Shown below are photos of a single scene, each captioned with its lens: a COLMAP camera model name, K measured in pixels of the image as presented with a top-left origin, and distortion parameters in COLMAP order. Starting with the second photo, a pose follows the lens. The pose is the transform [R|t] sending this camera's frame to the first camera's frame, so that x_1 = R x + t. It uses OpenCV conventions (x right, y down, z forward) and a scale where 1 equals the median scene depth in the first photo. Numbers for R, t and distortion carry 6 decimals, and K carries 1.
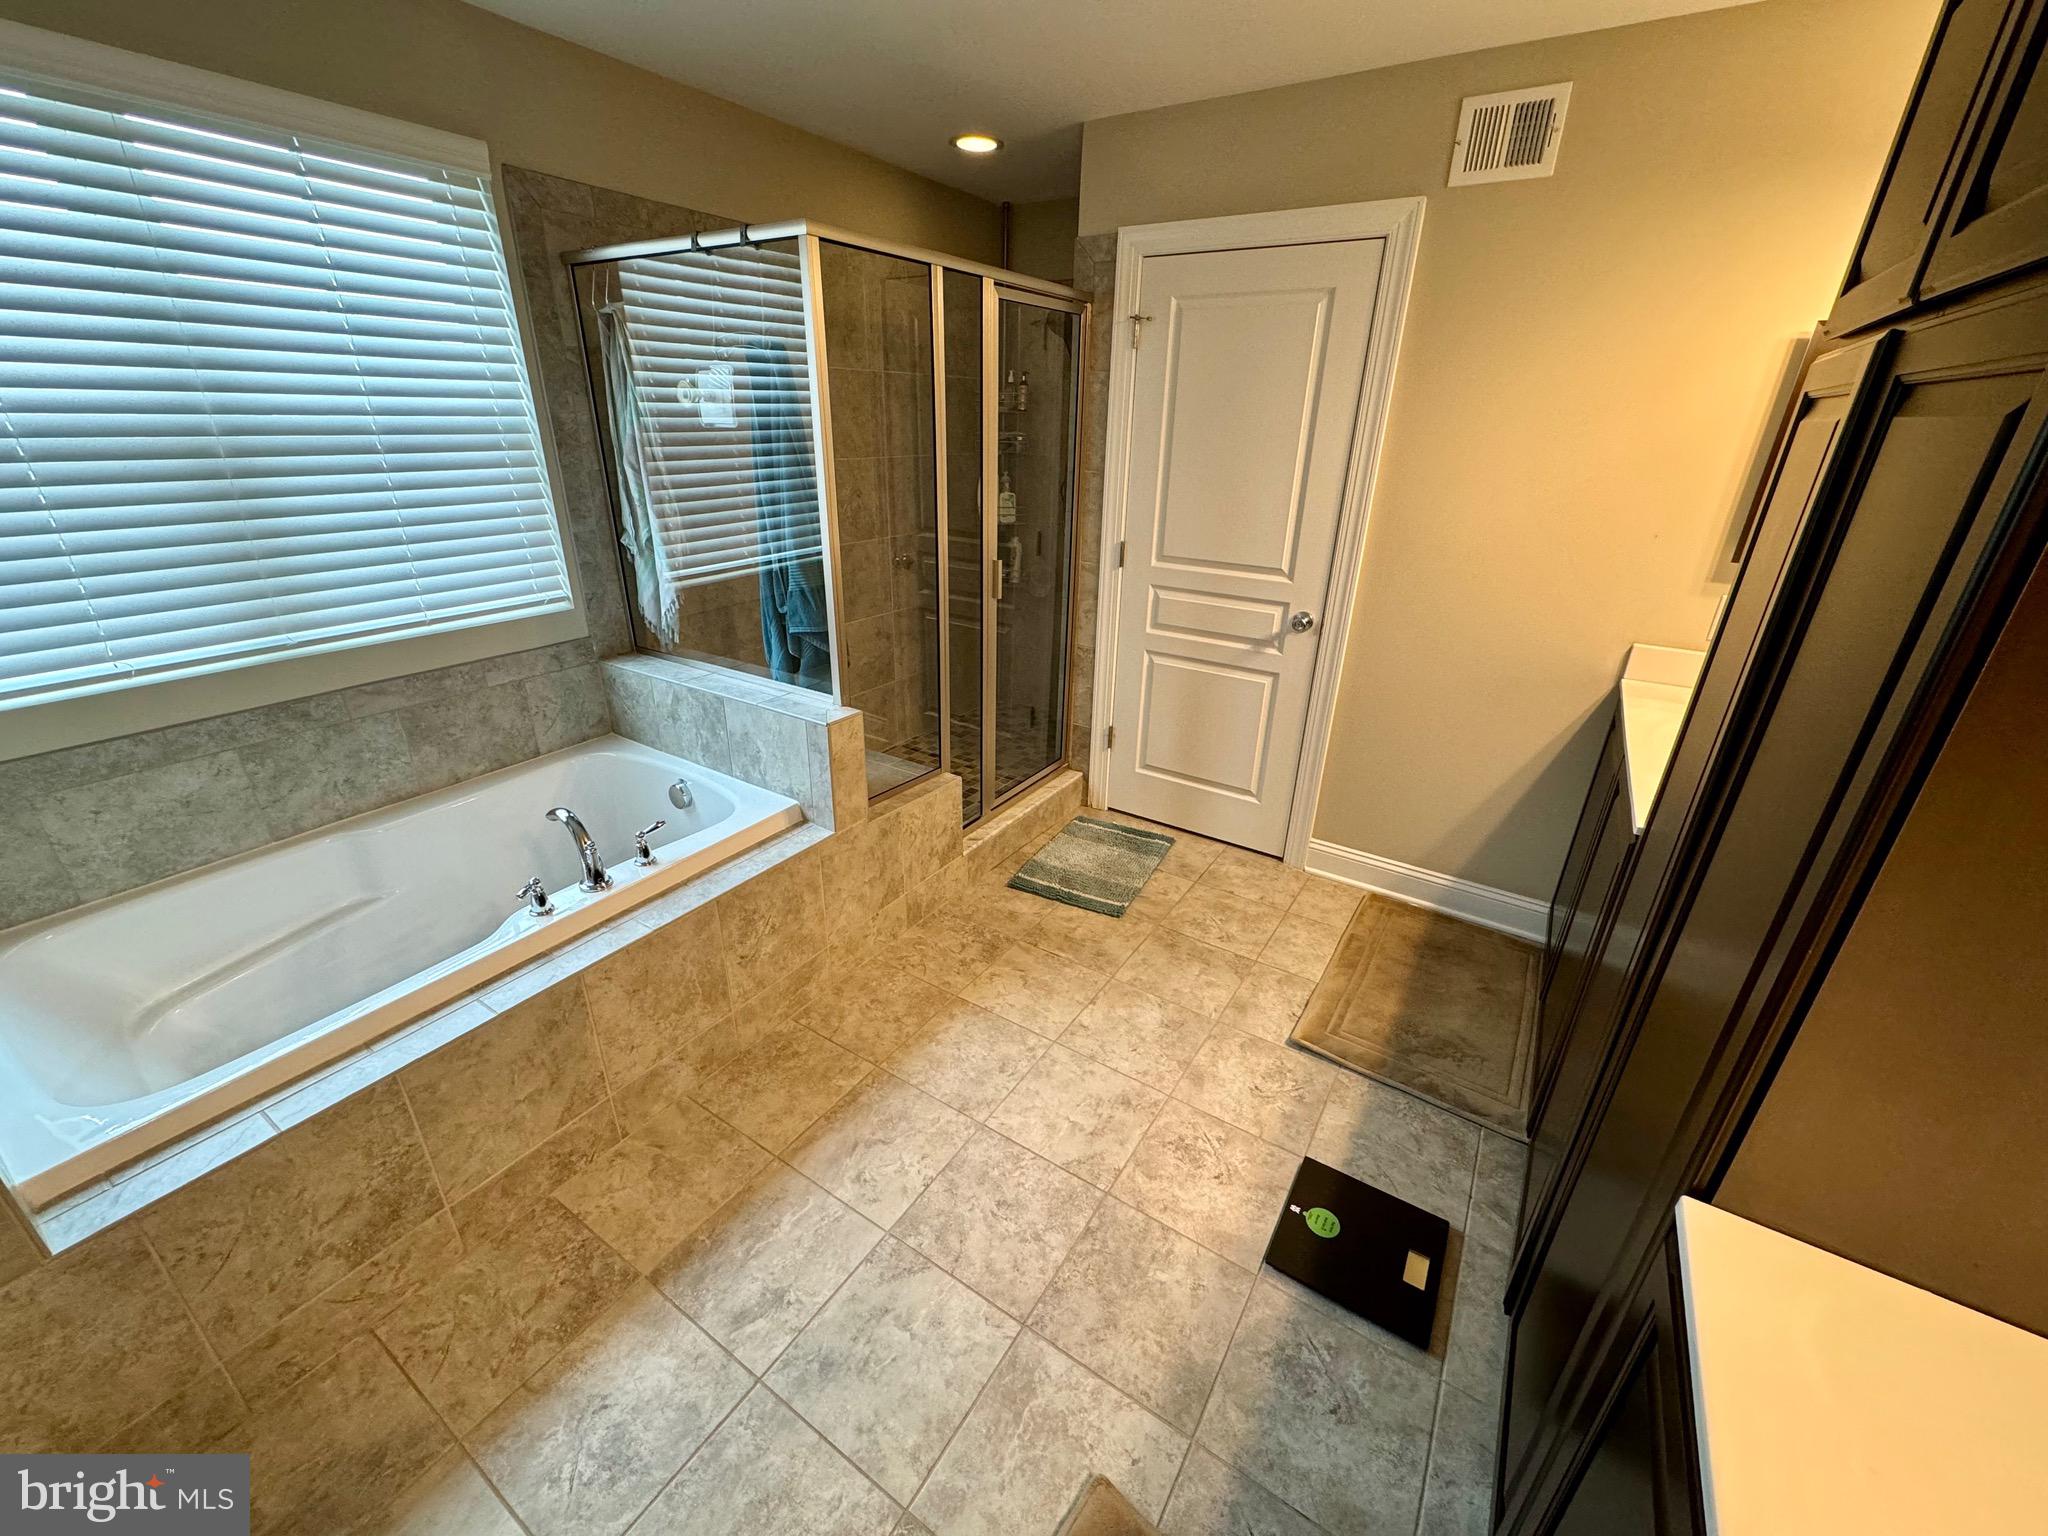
lens RADIAL K [[816.8, 0, 1024.0], [0, 816.8, 762.1], [0, 0, 1]] dist [-0.001516, -0.000152]
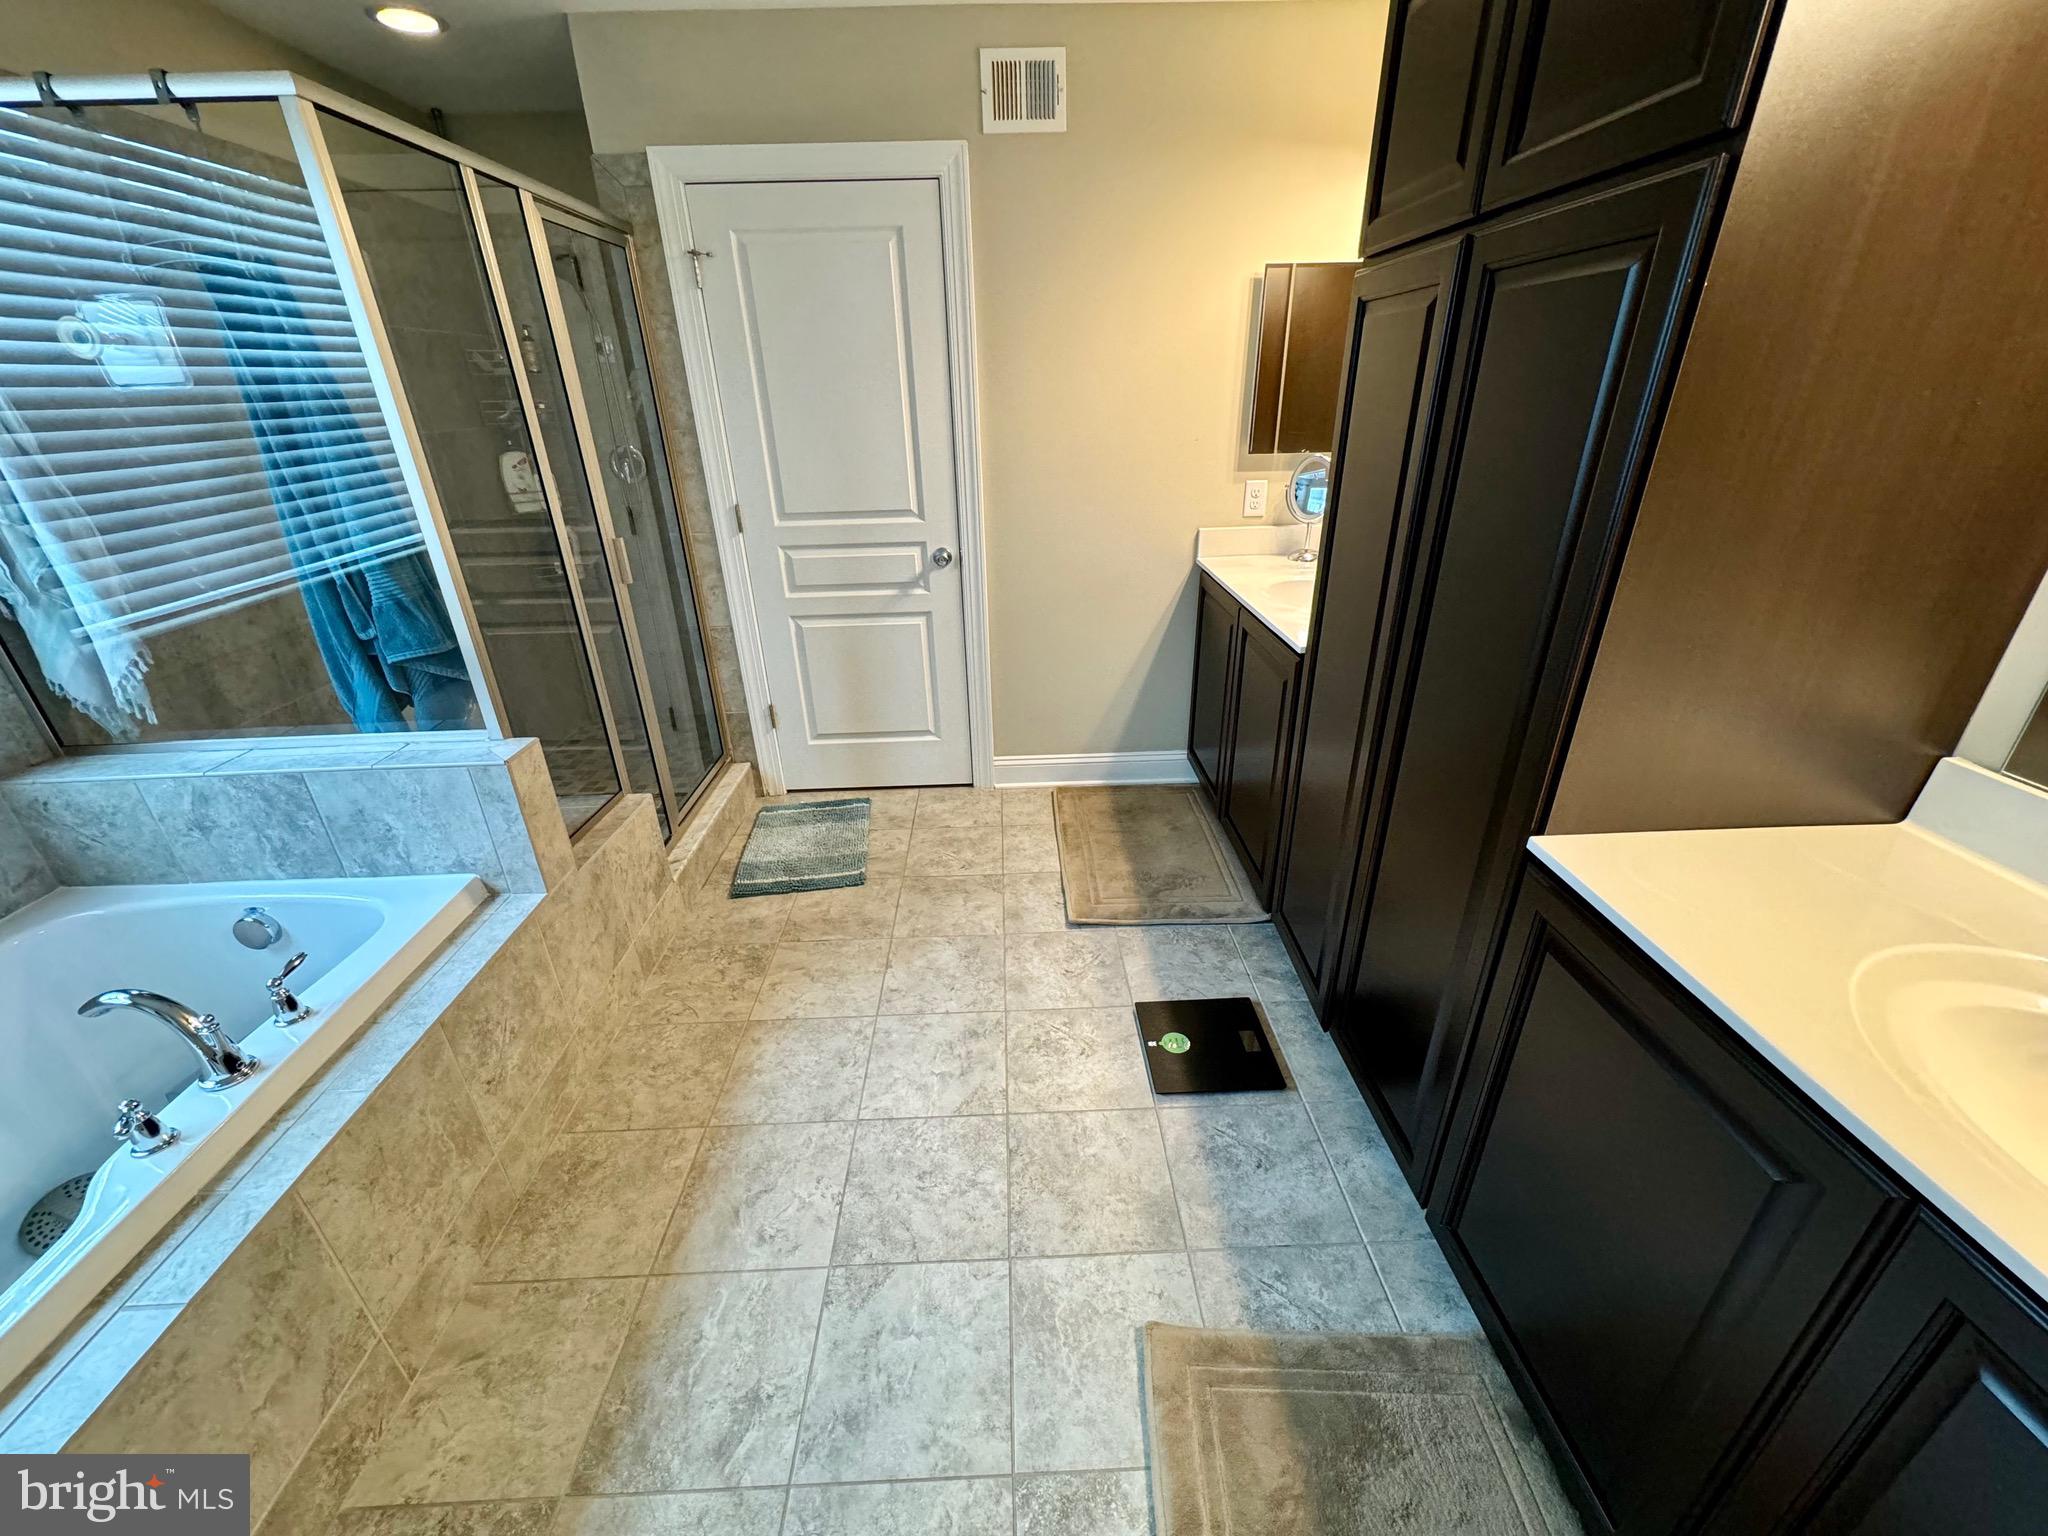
lens RADIAL K [[816.5, 0, 1023.4], [0, 816.5, 774.4], [0, 0, 1]] dist [-0.001428, -0.000107]
pose [[0.819843, -0.281598, 0.498557, -0.208418], [0.262859, 0.958634, 0.109207, 0.009901], [-0.508686, 0.041518, 0.859950, 0.068822]]
